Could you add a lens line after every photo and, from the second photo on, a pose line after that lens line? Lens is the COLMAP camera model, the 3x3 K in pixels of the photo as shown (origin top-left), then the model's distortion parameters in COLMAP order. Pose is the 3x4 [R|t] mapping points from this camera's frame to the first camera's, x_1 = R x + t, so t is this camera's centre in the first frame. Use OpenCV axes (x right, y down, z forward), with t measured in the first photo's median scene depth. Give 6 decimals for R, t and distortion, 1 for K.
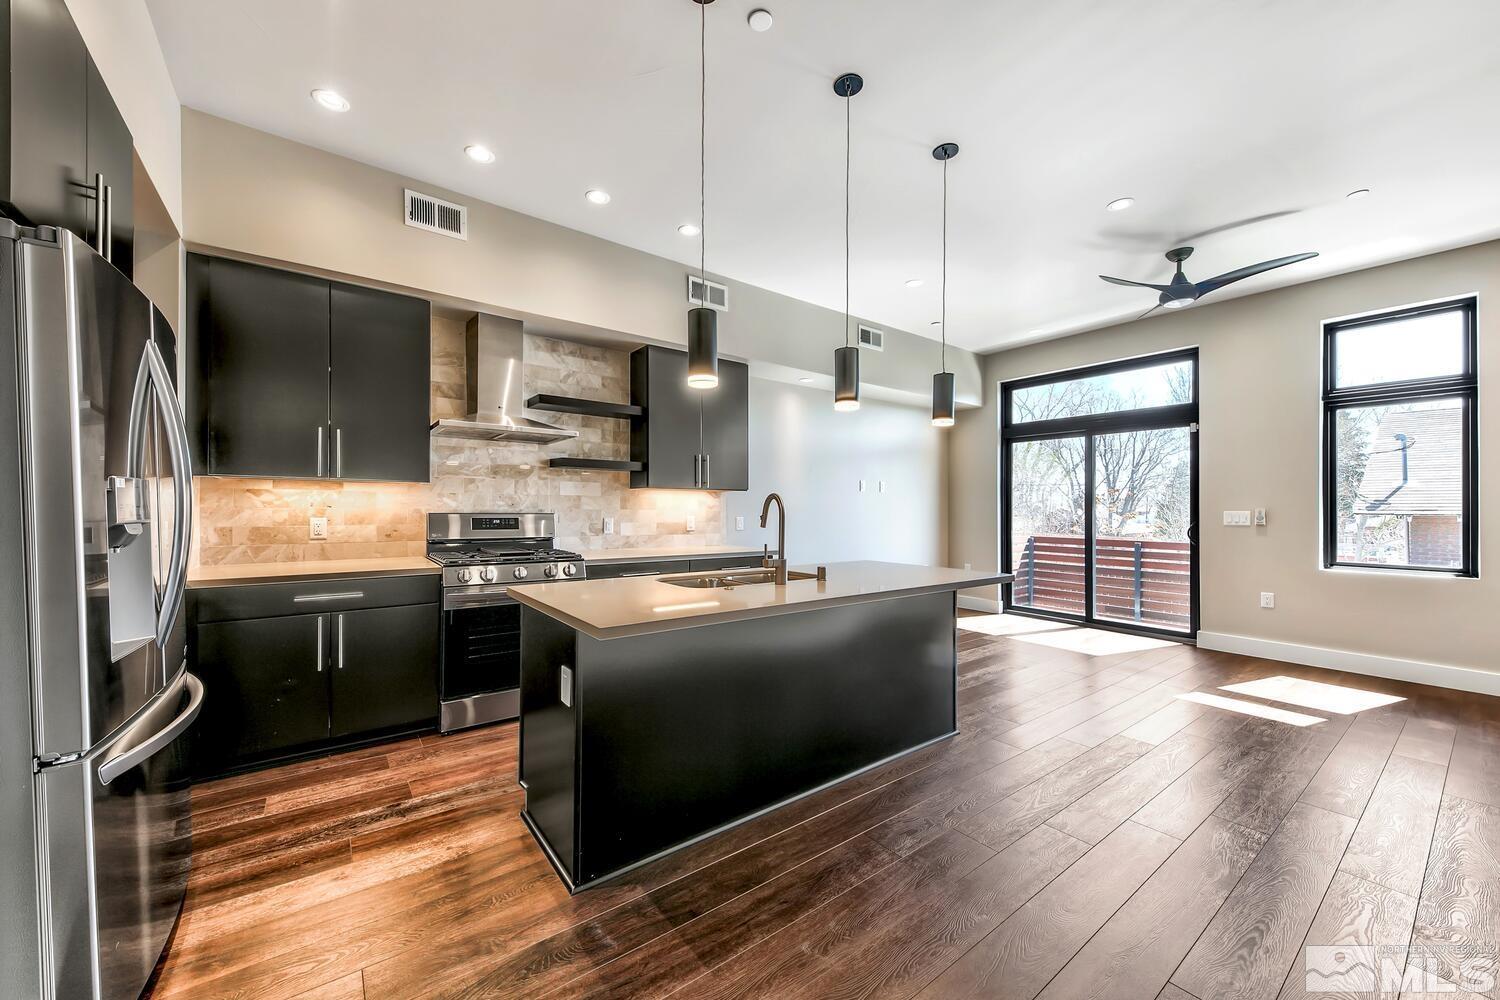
lens RADIAL K [[544.5, 0, 744.3], [0, 544.5, 506.6], [0, 0, 1]] dist [0.016568, -0.001229]
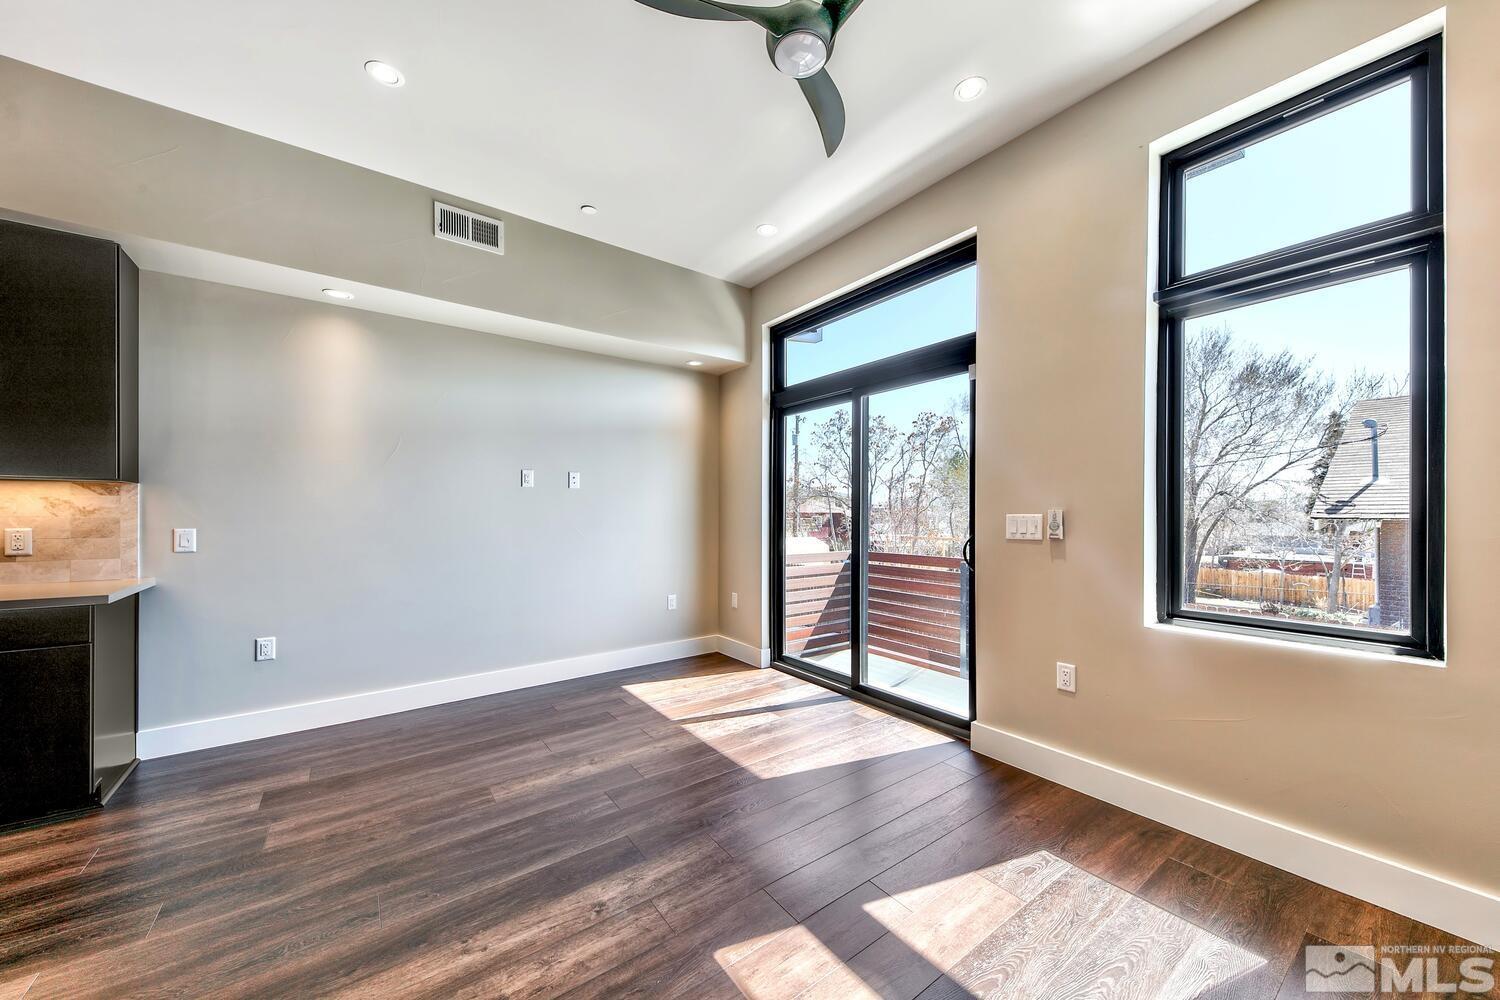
lens RADIAL K [[544.5, 0, 748.0], [0, 544.5, 514.5], [0, 0, 1]] dist [0.016568, -0.001229]
pose [[0.999987, -0.004367, 0.002637, 0.631692], [0.004361, 0.999988, 0.002100, 0.006619], [-0.002647, -0.002089, 0.999994, 0.463129]]
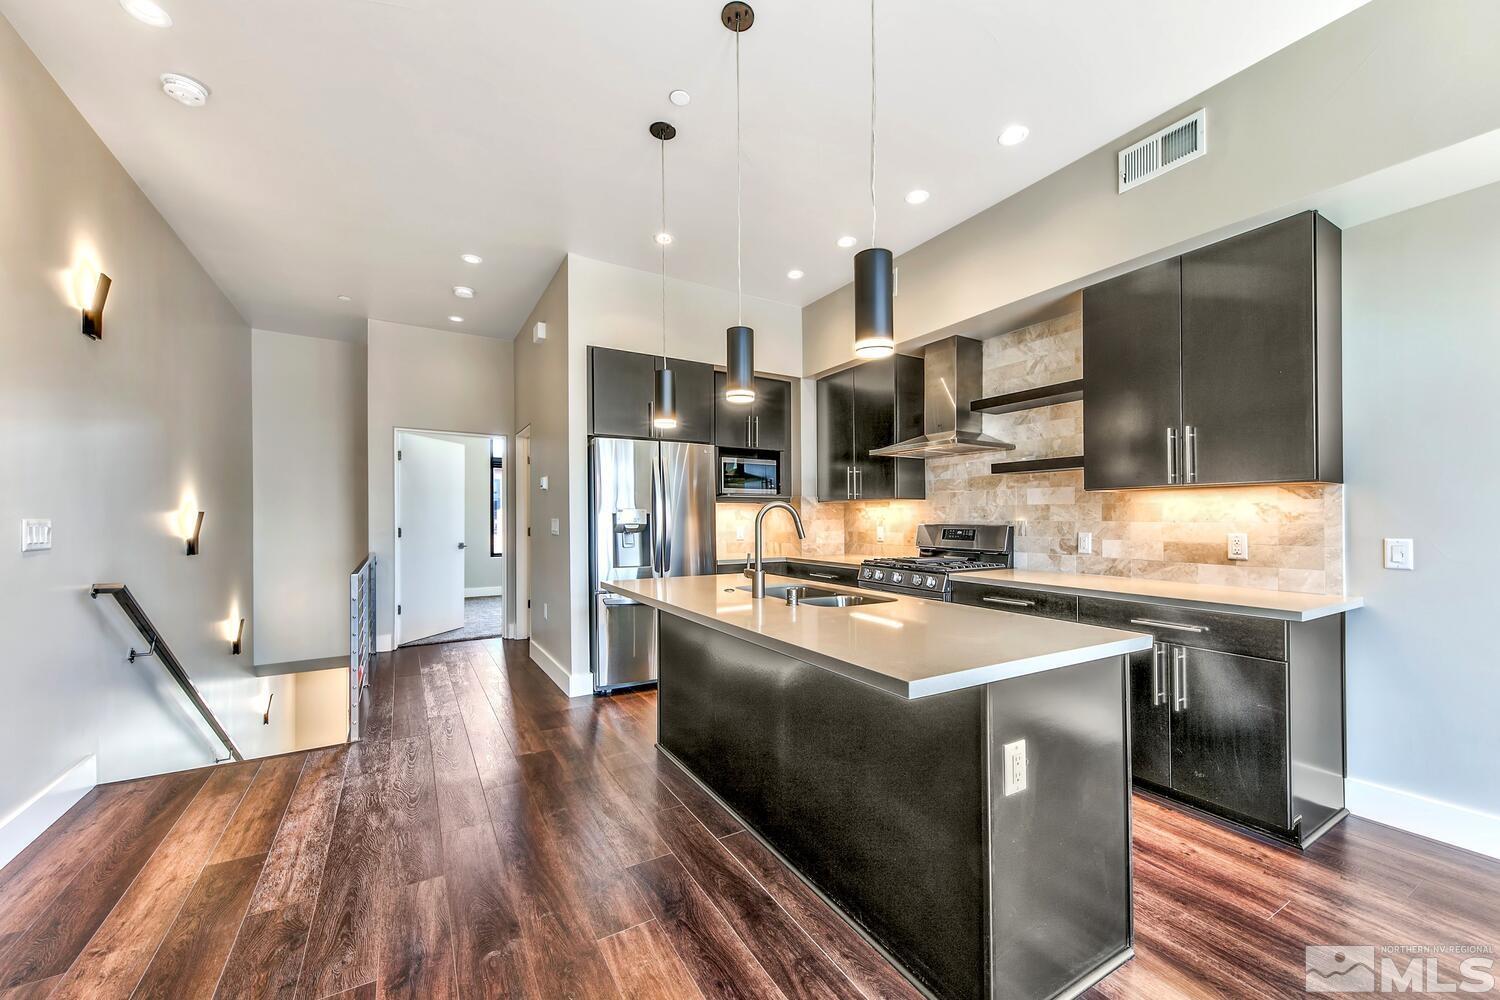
lens RADIAL K [[584.0, 0, 760.5], [0, 584.0, 516.8], [0, 0, 1]] dist [0.003705, -0.000891]
pose [[-0.089872, -0.006612, -0.995931, 0.555191], [0.006522, 0.999953, -0.007227, 0.002066], [0.995932, -0.007145, -0.089825, 0.583588]]
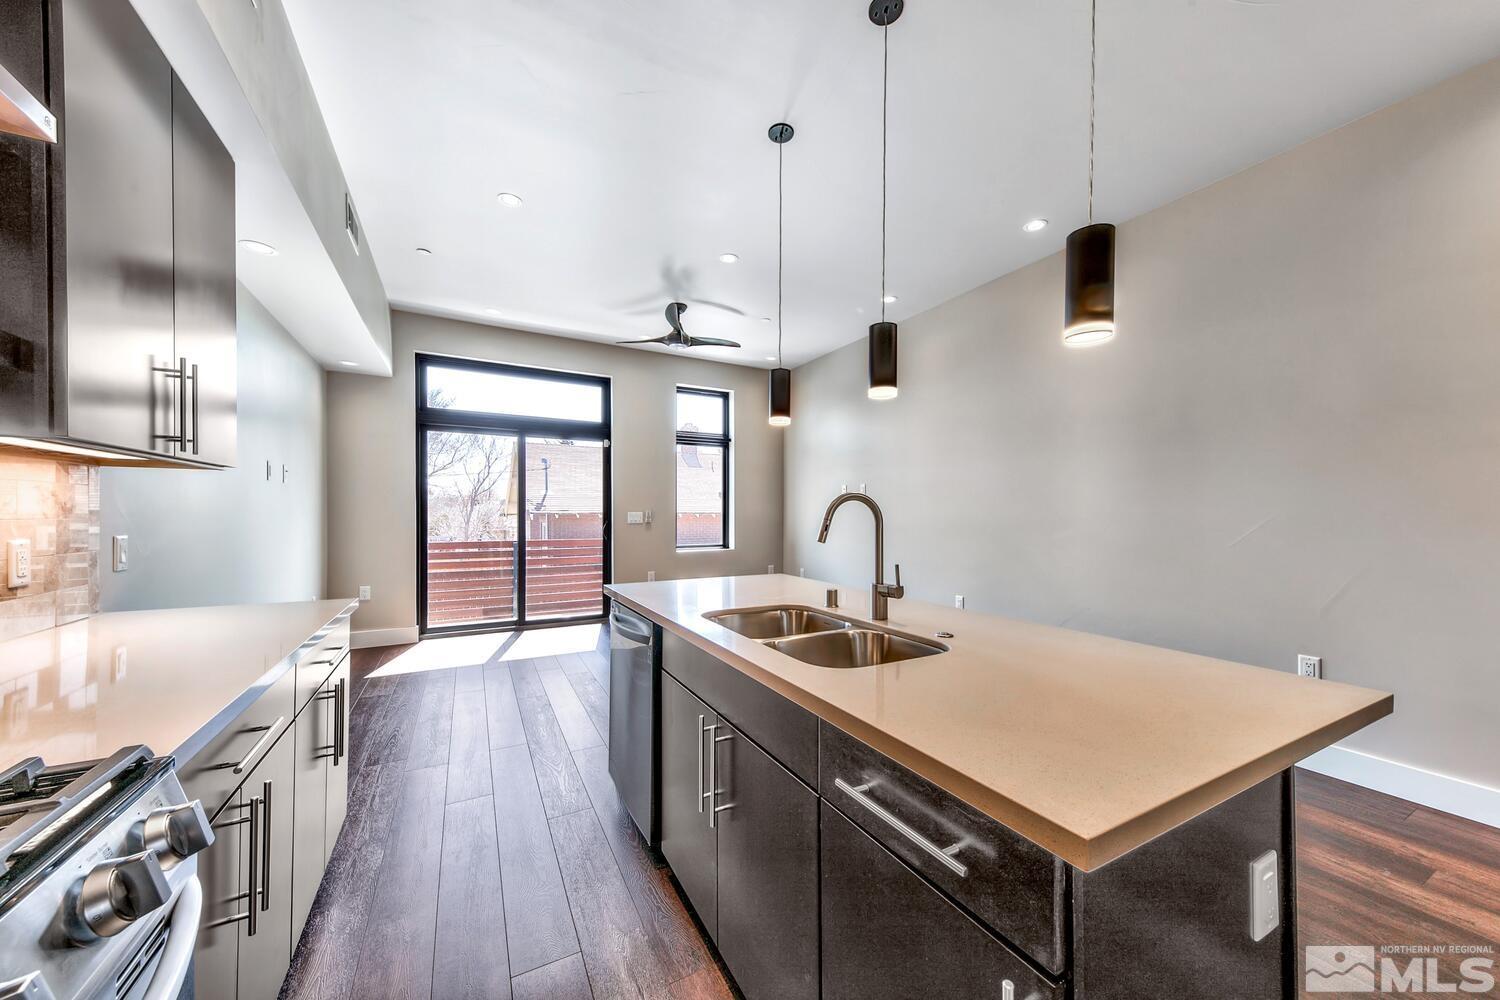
lens RADIAL K [[544.5, 0, 758.6], [0, 544.5, 509.9], [0, 0, 1]] dist [0.016568, -0.001229]
pose [[0.134325, -0.001935, 0.990935, -0.362799], [-0.004068, 0.999989, 0.002505, -0.001308], [-0.990929, -0.004368, 0.134315, 0.560023]]
